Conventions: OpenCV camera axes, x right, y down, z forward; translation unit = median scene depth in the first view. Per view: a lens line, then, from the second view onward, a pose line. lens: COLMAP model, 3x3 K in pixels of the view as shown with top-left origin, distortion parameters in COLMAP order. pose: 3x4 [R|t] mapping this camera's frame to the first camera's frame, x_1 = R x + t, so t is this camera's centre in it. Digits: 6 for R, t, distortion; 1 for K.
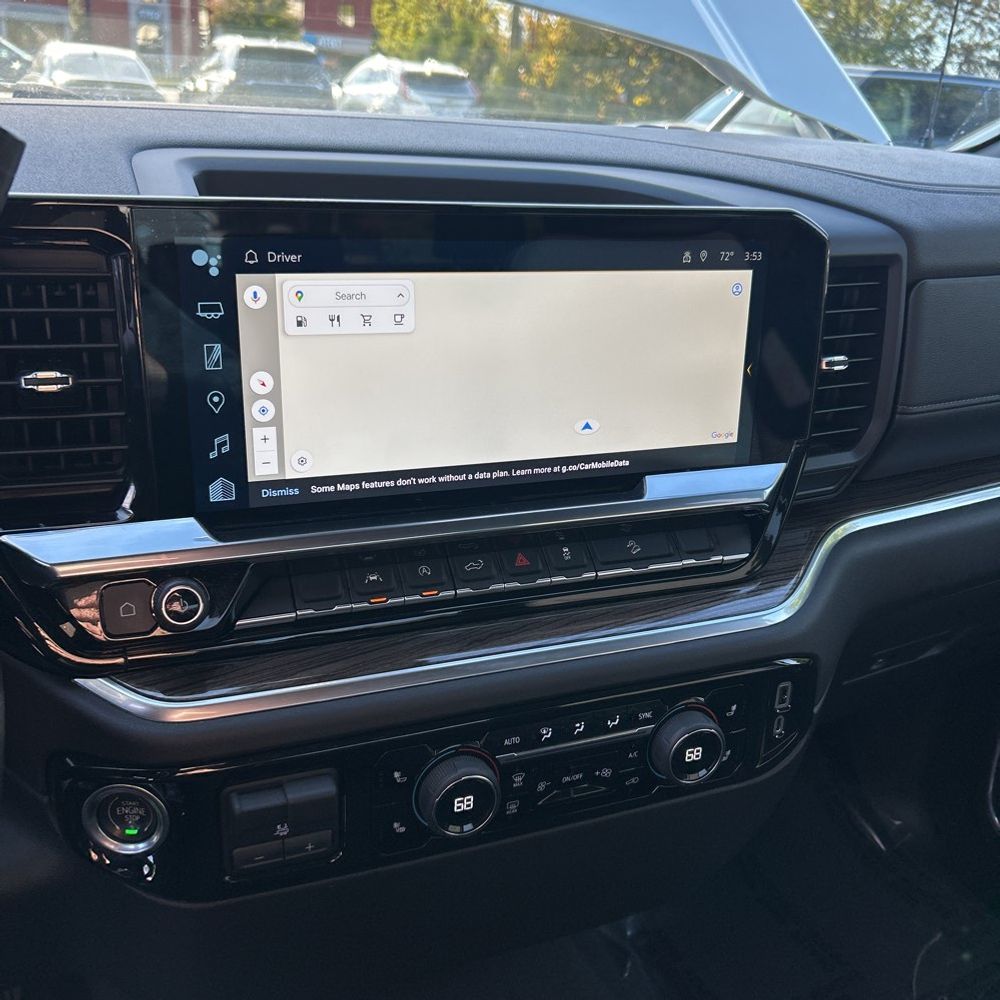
lens RADIAL K [[1006.1, 0, 500.8], [0, 1006.1, 507.6], [0, 0, 1]] dist [-0.001640, -0.010618]
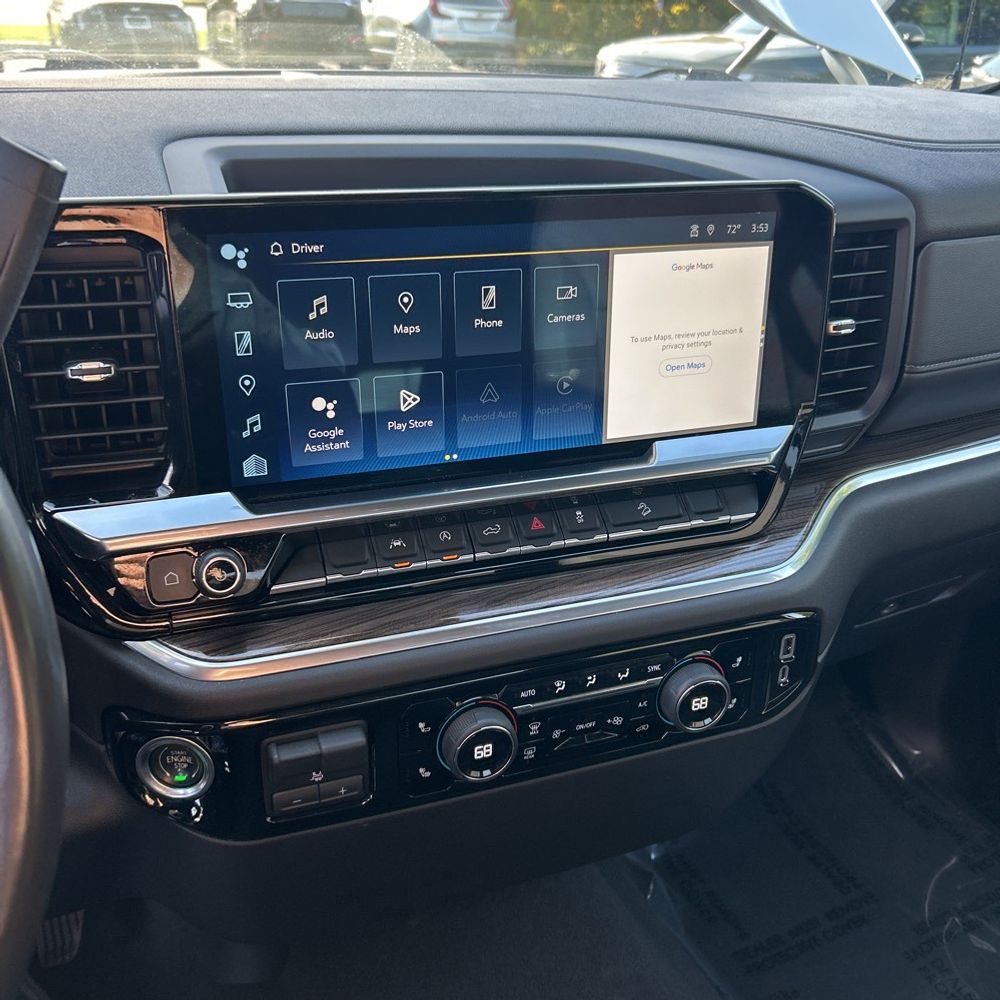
lens RADIAL K [[1008.1, 0, 503.8], [0, 1008.1, 490.0], [0, 0, 1]] dist [0.009622, -0.036408]
pose [[0.999376, -0.007286, -0.034564, 0.022542], [0.009425, 0.998024, 0.062117, -0.049208], [0.034044, -0.062404, 0.997470, -0.059593]]
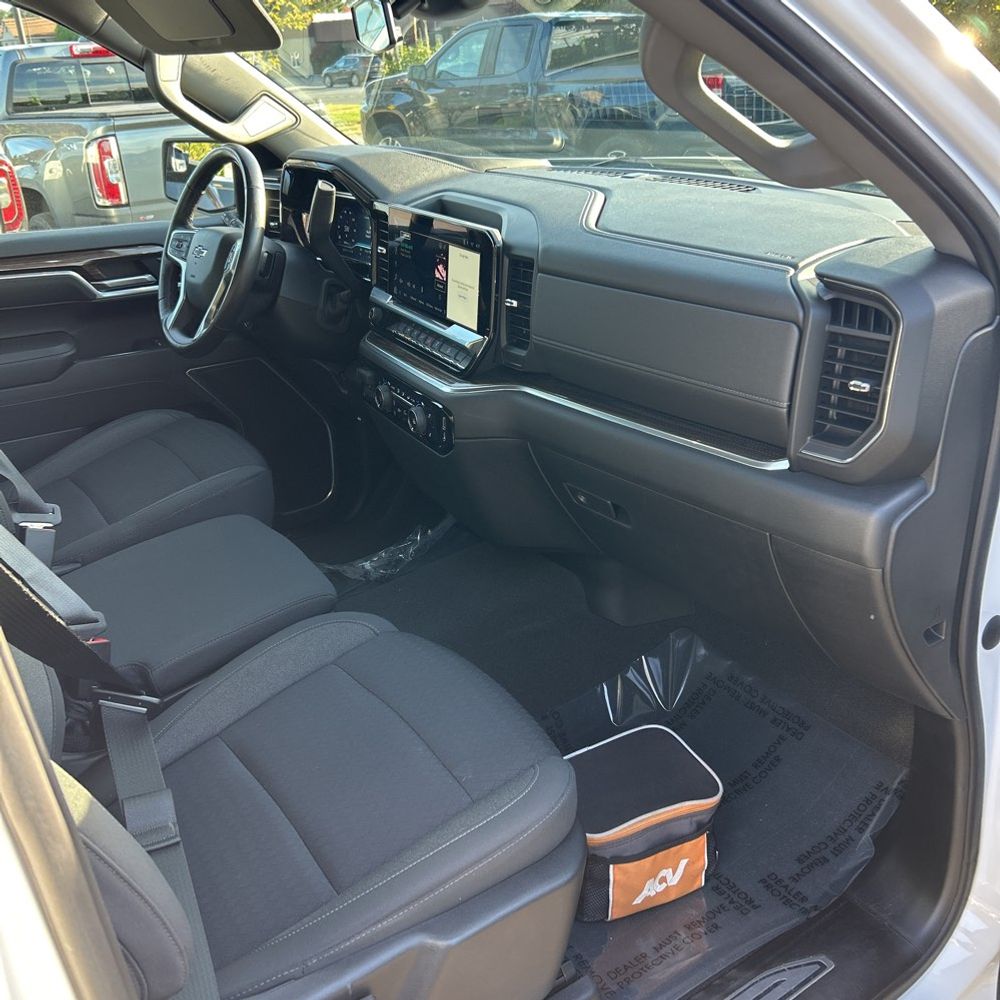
lens RADIAL K [[1019.0, 0, 500.0], [0, 1019.0, 500.0], [0, 0, 1]] dist [0.112539, -0.007595]
pose [[0.101695, 0.352887, -0.930123, 2.884420], [-0.307648, 0.900295, 0.307933, -0.490394], [0.946050, 0.254835, 0.200120, 0.720224]]
